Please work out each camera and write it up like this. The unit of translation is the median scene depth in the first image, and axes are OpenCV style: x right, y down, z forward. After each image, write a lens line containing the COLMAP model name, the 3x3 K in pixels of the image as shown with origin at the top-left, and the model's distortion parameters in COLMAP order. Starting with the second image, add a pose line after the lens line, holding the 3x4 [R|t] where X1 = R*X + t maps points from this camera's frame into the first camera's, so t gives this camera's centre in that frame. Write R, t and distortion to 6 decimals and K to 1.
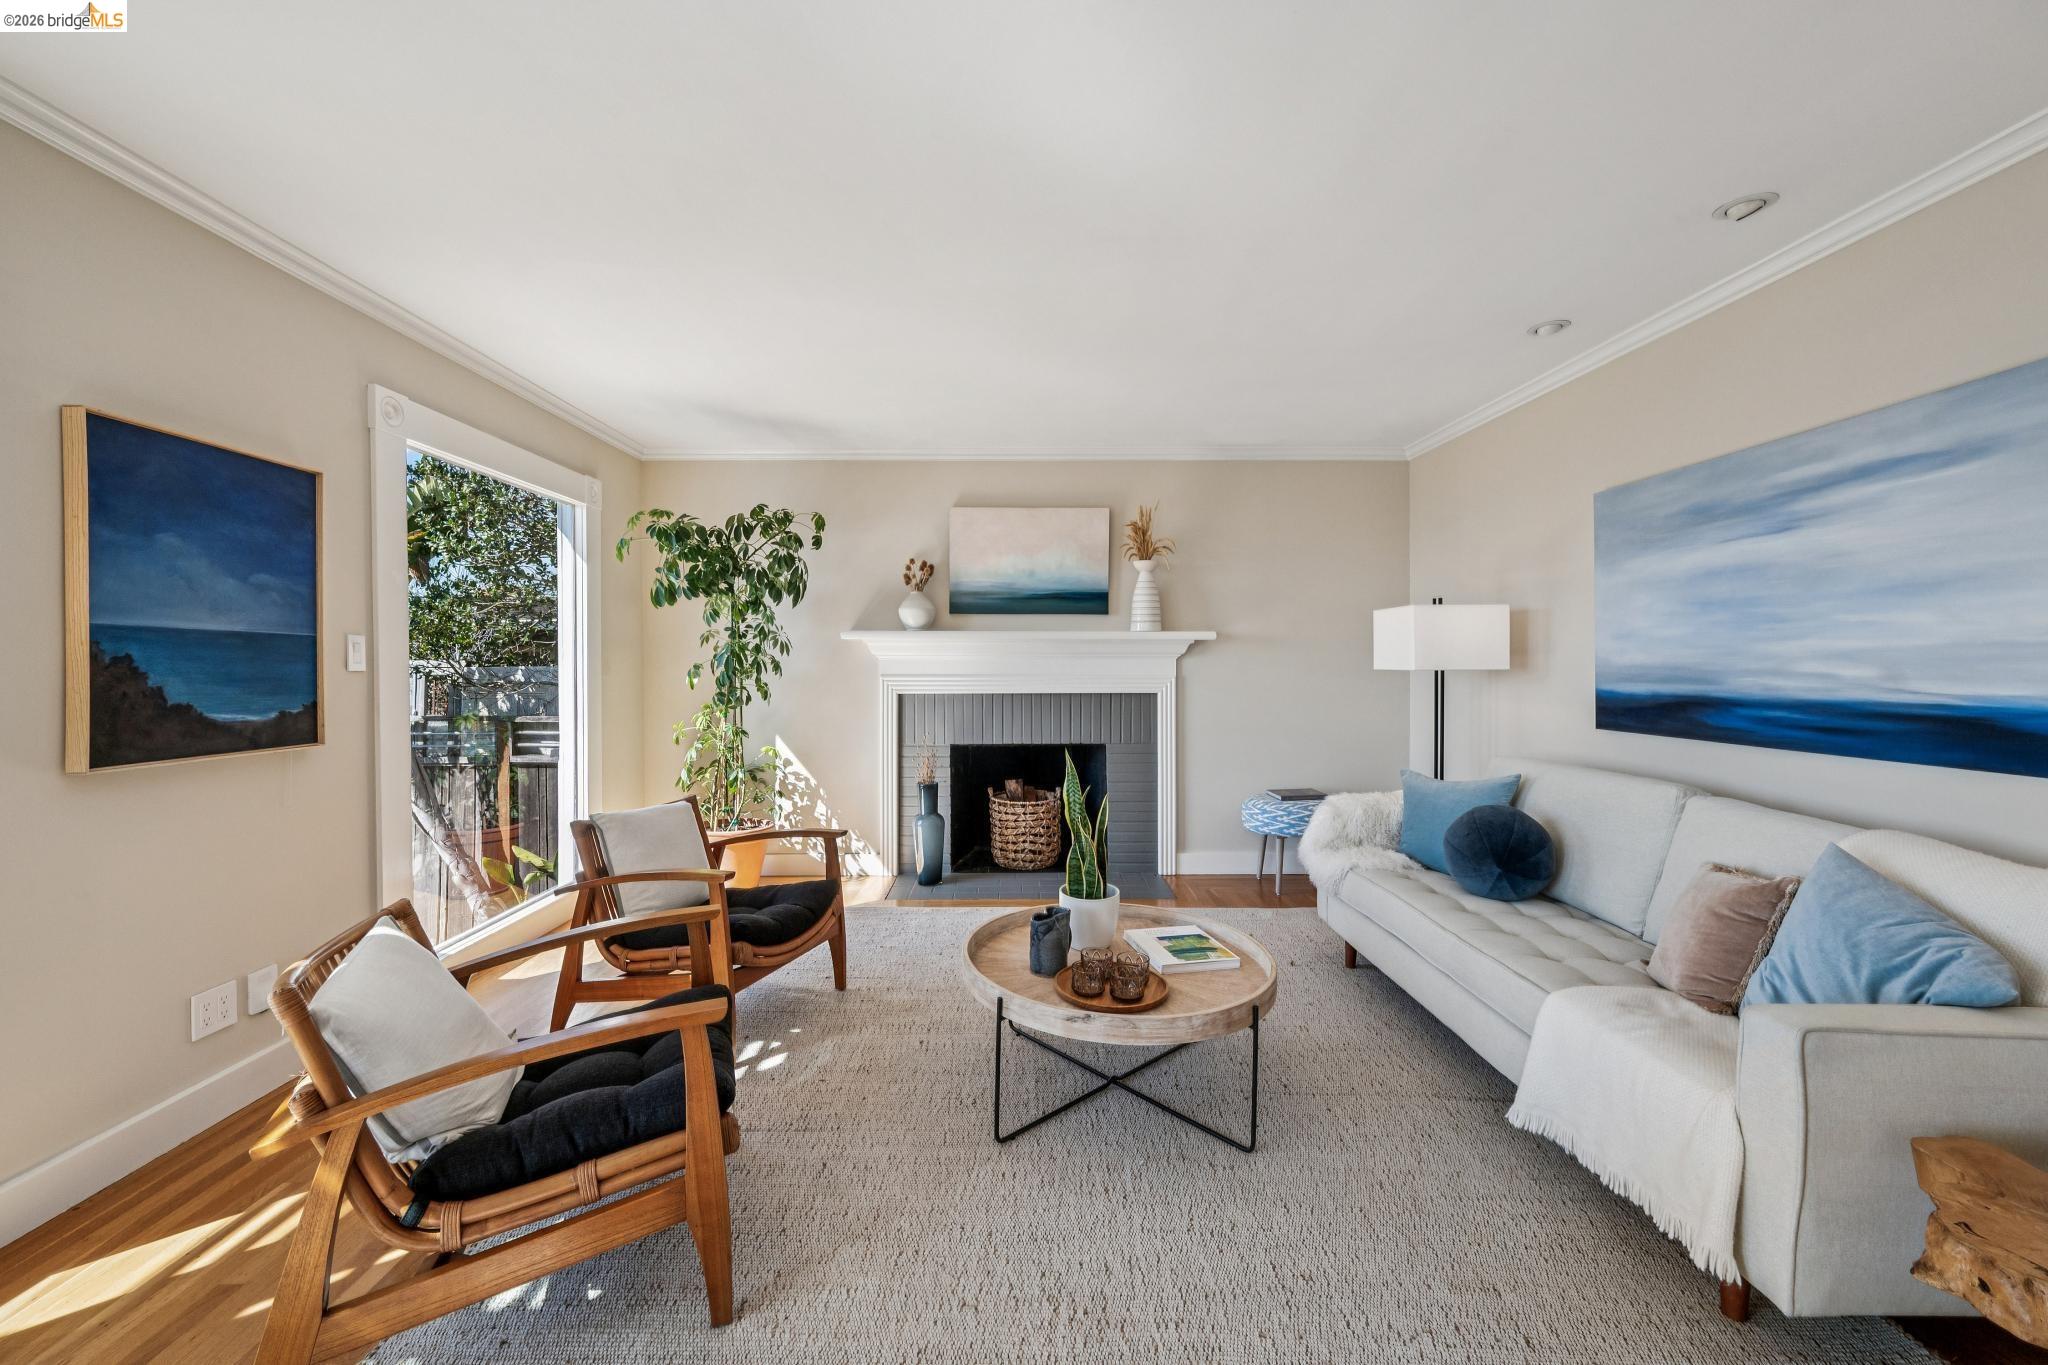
lens RADIAL K [[803.7, 0, 1028.7], [0, 803.7, 664.9], [0, 0, 1]] dist [-0.001750, 0.000433]
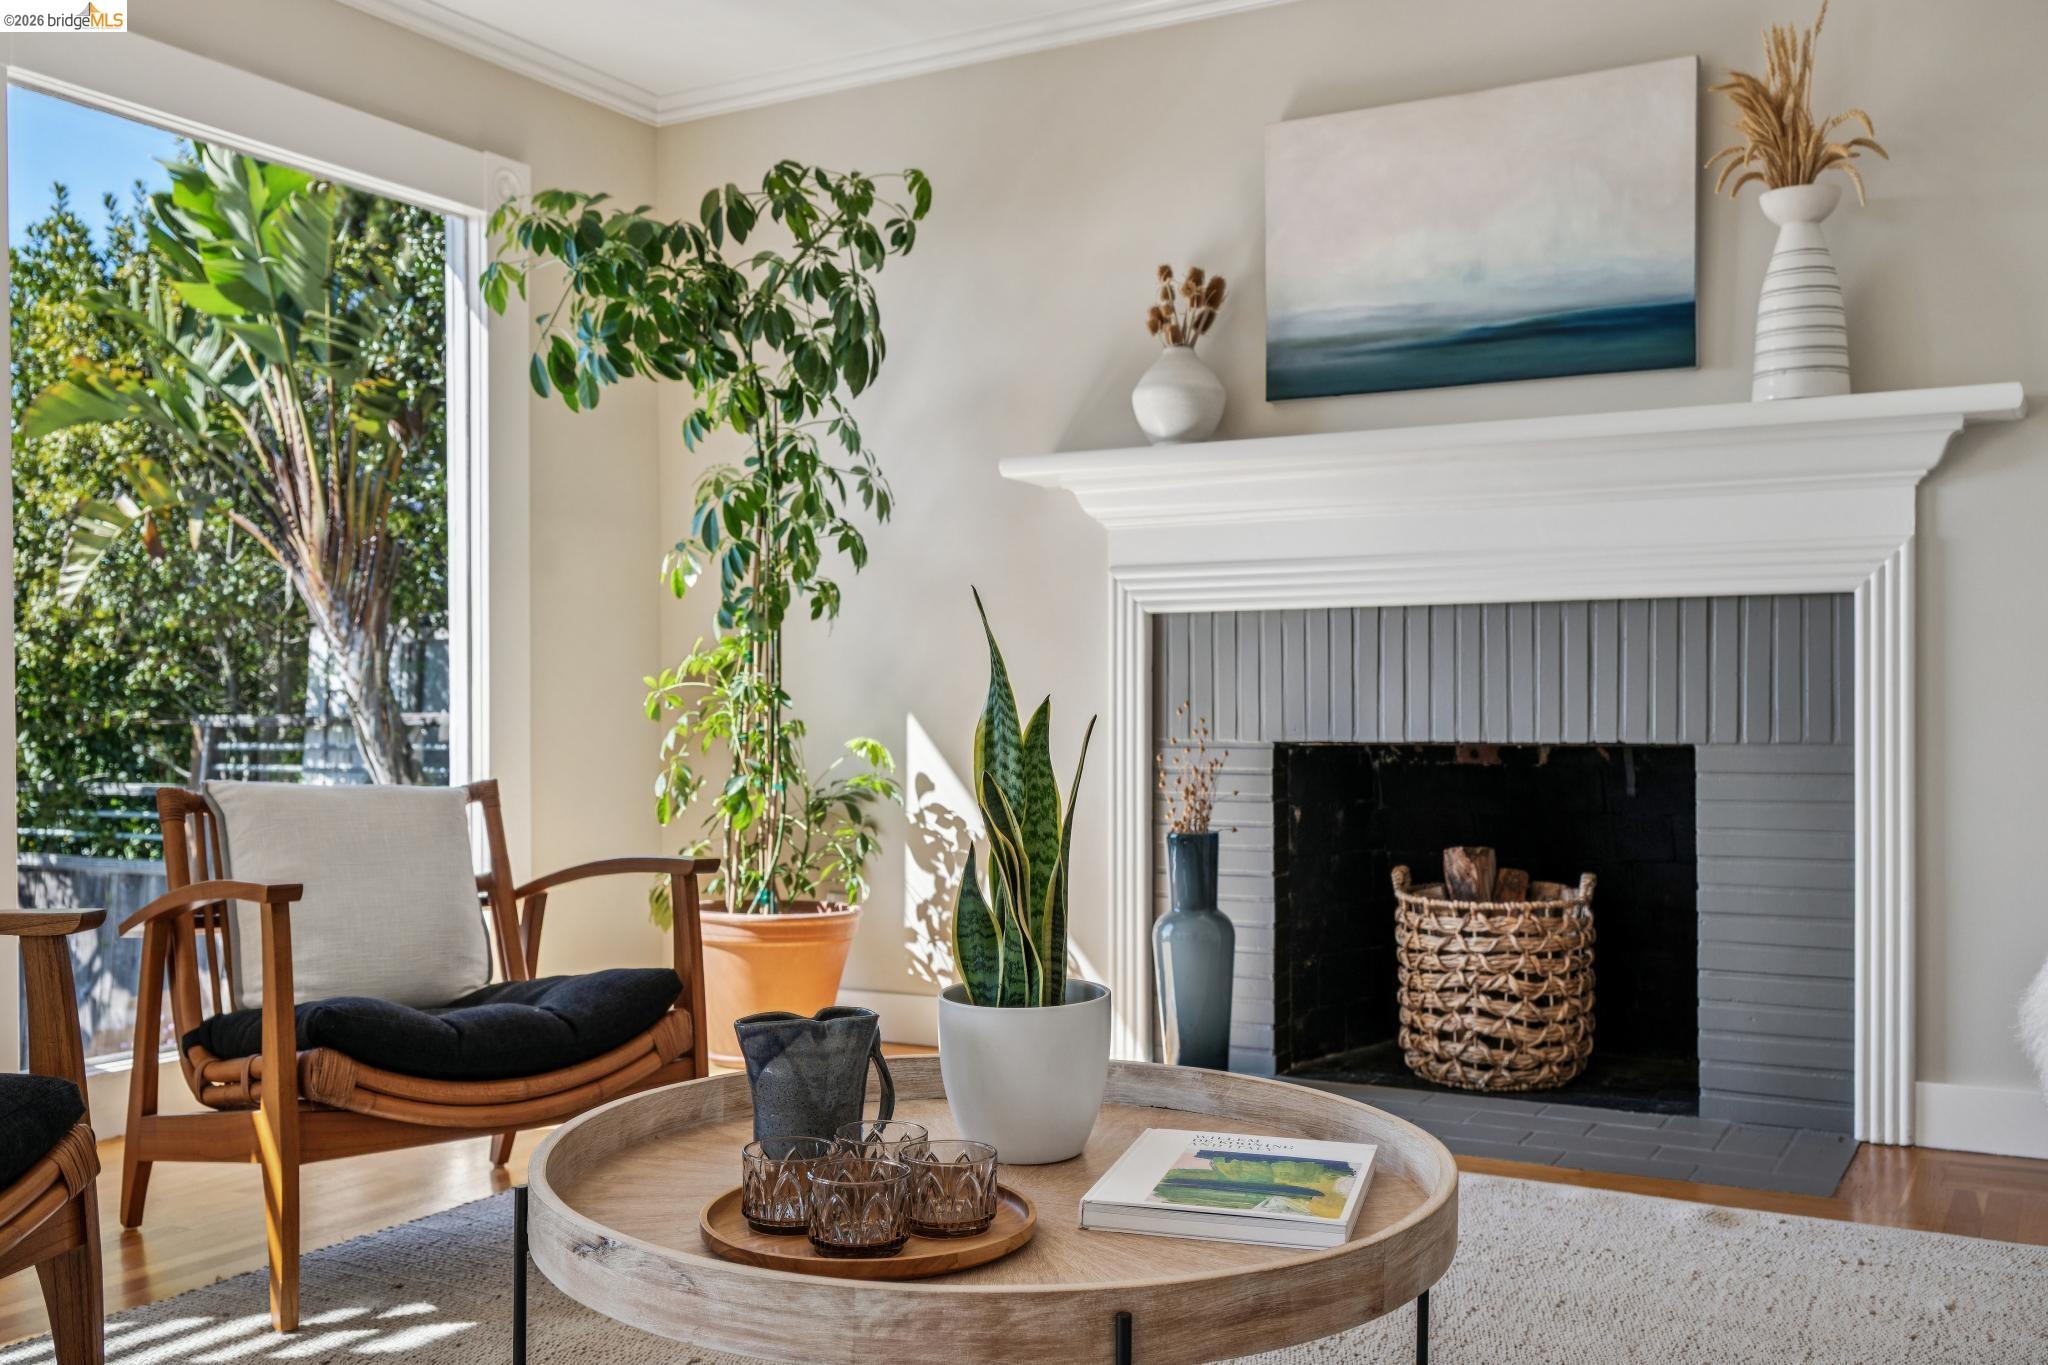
lens RADIAL K [[1903.6, 0, 1028.4], [0, 1903.6, 691.4], [0, 0, 1]] dist [0.014135, 0.000000]
pose [[0.868934, -0.004197, -0.494910, 0.255479], [0.000354, 0.999969, -0.007858, 0.082975], [0.494928, 0.006652, 0.868909, 0.151124]]
